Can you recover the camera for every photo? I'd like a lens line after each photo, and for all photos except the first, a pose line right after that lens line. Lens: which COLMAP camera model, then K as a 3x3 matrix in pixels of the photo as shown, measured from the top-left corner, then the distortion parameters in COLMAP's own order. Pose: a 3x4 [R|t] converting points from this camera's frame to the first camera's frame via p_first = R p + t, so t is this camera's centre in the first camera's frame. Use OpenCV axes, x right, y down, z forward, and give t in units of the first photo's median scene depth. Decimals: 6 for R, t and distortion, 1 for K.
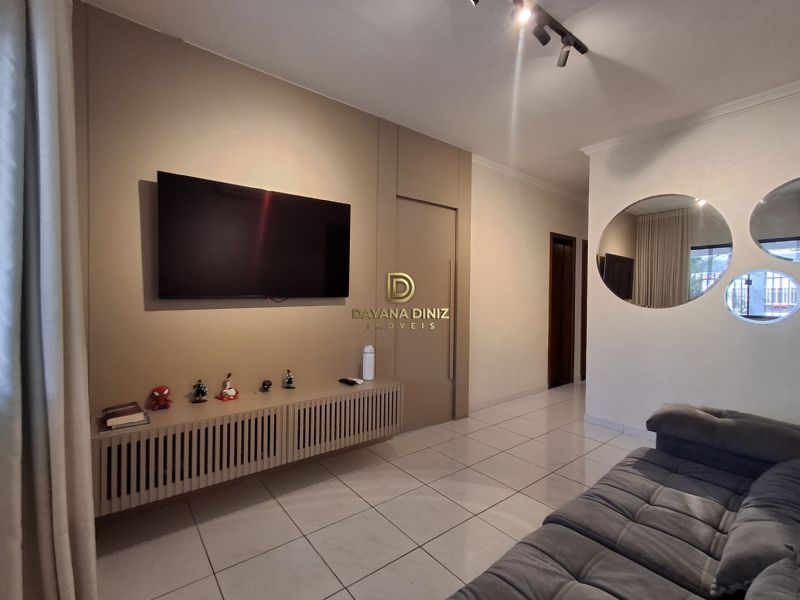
lens RADIAL K [[363.9, 0, 401.9], [0, 363.9, 297.3], [0, 0, 1]] dist [-0.000409, 0.007698]
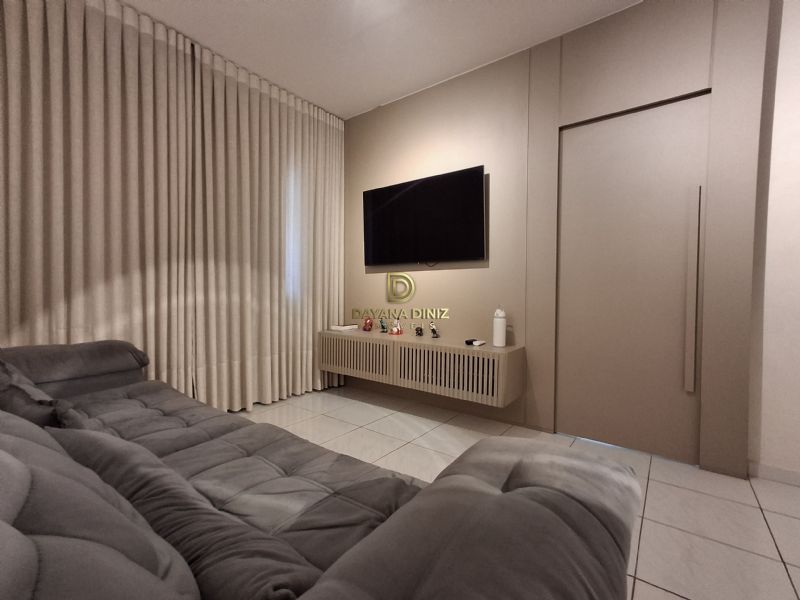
lens RADIAL K [[363.9, 0, 401.9], [0, 363.9, 297.3], [0, 0, 1]] dist [-0.000409, 0.007698]
pose [[0.253260, 0.008626, -0.967360, 0.829259], [-0.020598, 0.999782, 0.003522, 0.115680], [0.967179, 0.019033, 0.253382, 0.593632]]
